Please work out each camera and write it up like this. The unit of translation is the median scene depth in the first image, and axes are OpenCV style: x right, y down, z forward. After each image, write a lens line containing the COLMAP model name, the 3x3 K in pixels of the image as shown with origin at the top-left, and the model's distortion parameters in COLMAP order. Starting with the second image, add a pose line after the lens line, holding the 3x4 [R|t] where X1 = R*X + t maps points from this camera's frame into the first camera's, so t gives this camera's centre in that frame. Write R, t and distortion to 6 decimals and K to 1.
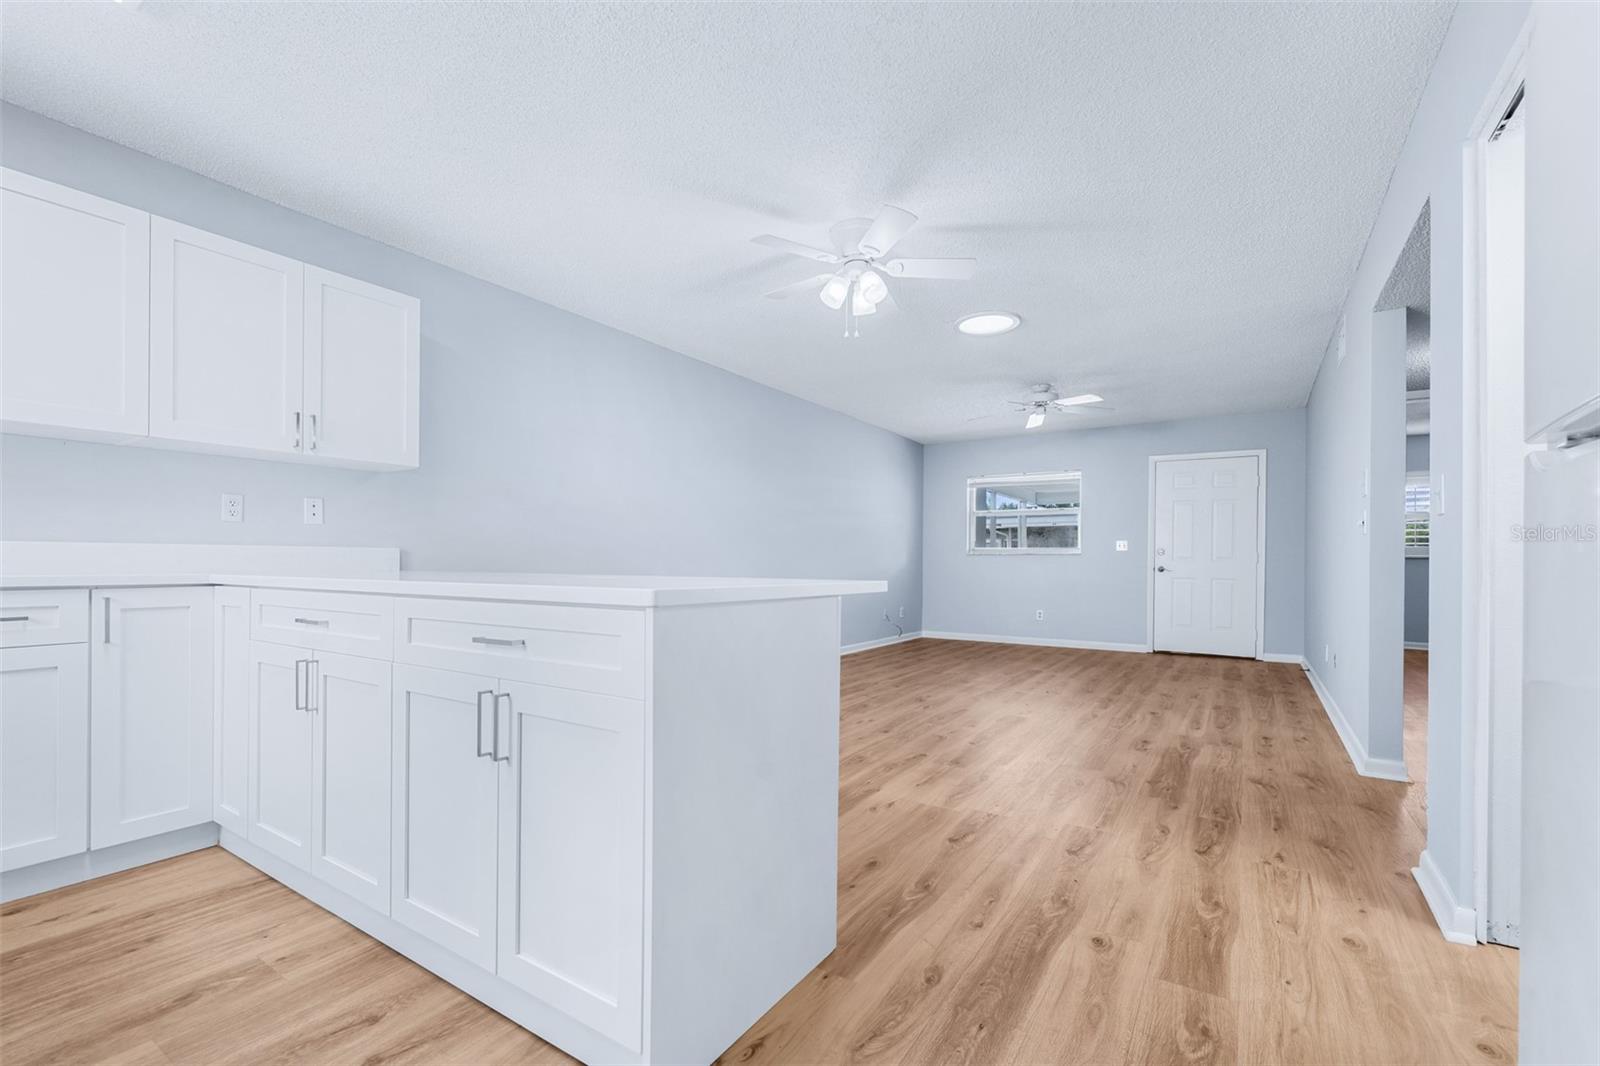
lens RADIAL K [[686.8, 0, 802.0], [0, 686.8, 562.2], [0, 0, 1]] dist [0.000236, 0.000166]
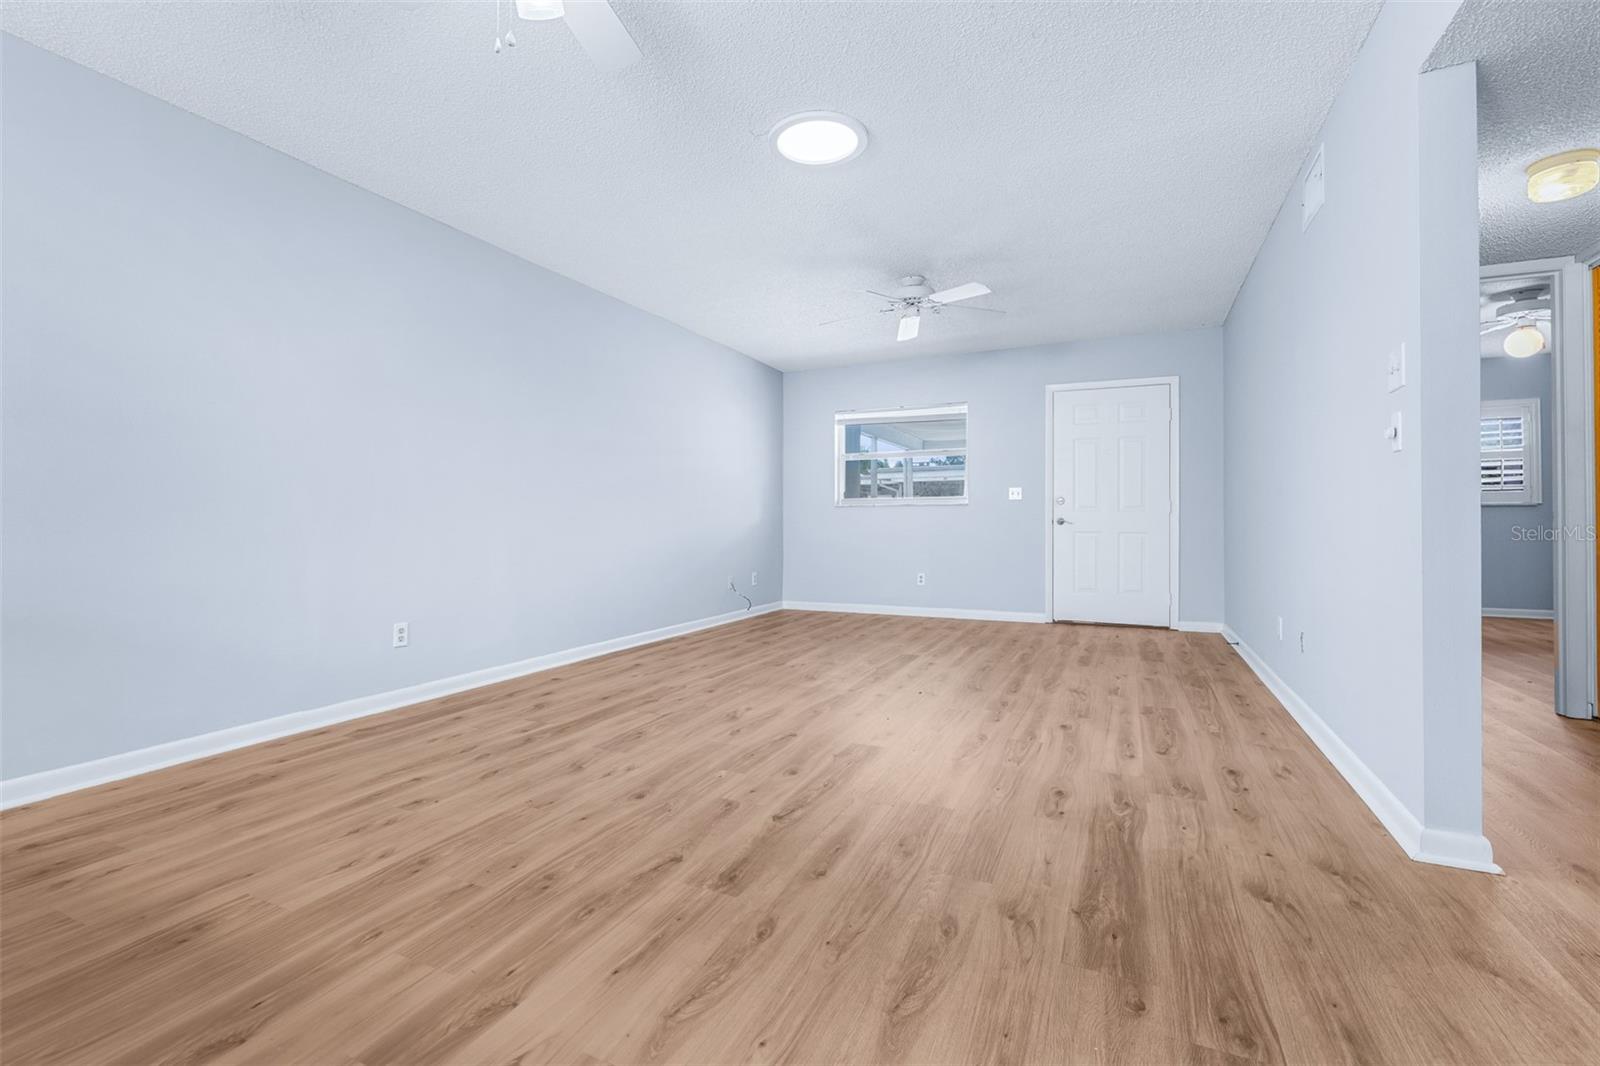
lens RADIAL K [[691.3, 0, 797.0], [0, 691.3, 524.4], [0, 0, 1]] dist [-0.001141, 0.000071]
pose [[0.990999, -0.009750, 0.133512, 0.165592], [0.009464, 0.999951, 0.002777, 0.014235], [-0.133532, -0.001489, 0.991043, 0.371843]]
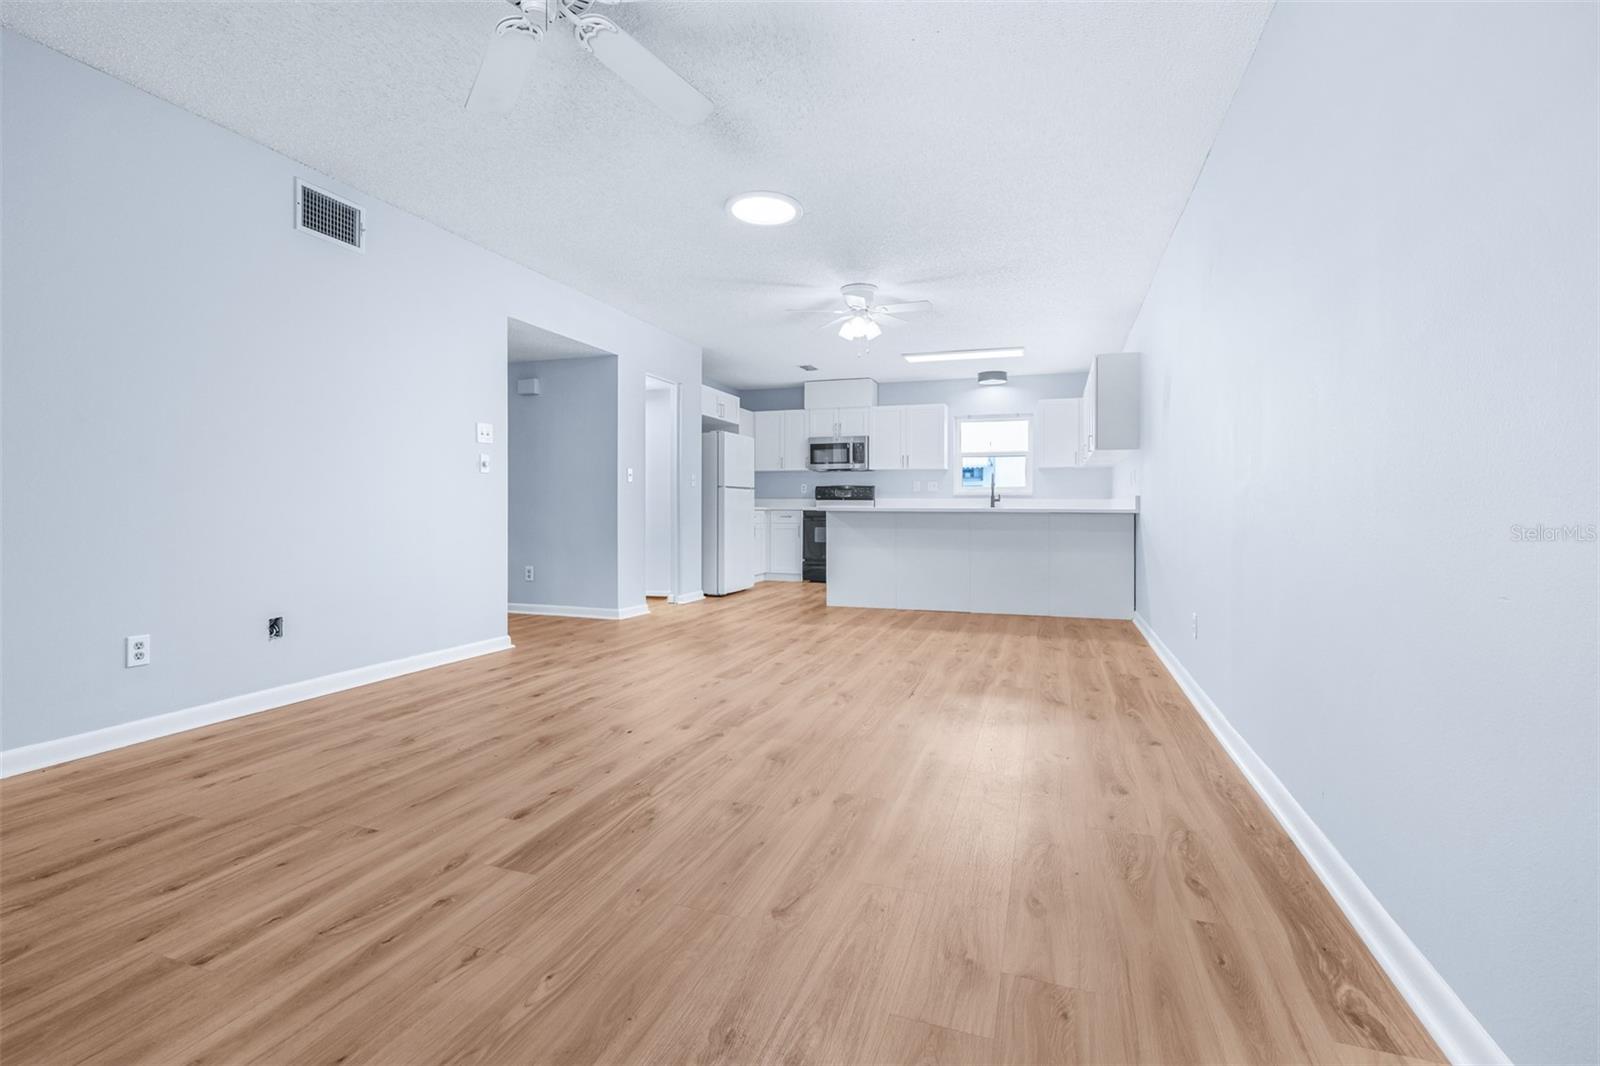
lens RADIAL K [[700.9, 0, 824.4], [0, 700.9, 513.2], [0, 0, 1]] dist [-0.000909, -0.000300]
pose [[-0.965036, -0.009433, -0.261948, 0.438141], [-0.012447, 0.999874, 0.009851, 0.011132], [0.261823, 0.012767, -0.965032, 1.922737]]
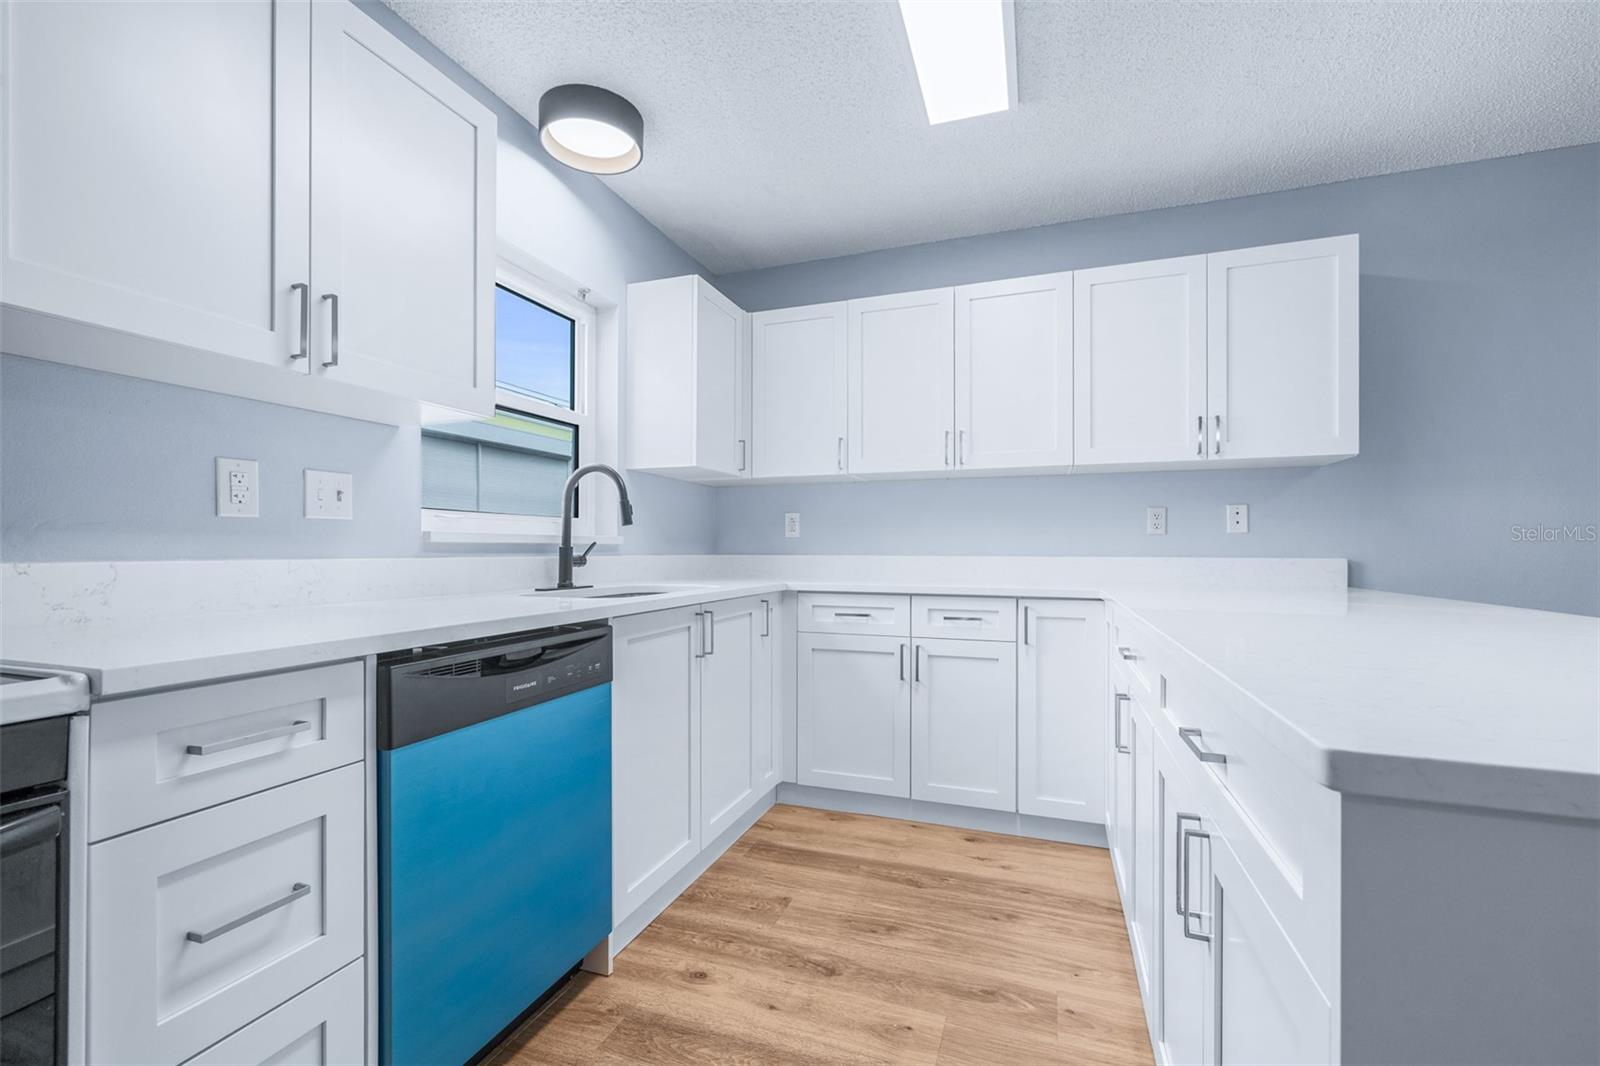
lens RADIAL K [[679.4, 0, 799.6], [0, 679.4, 547.6], [0, 0, 1]] dist [0.000781, 0.000221]
pose [[0.220742, -0.008523, -0.975295, 0.029654], [-0.002275, 0.999955, -0.009254, -0.019509], [0.975330, 0.004262, 0.220712, 0.172511]]
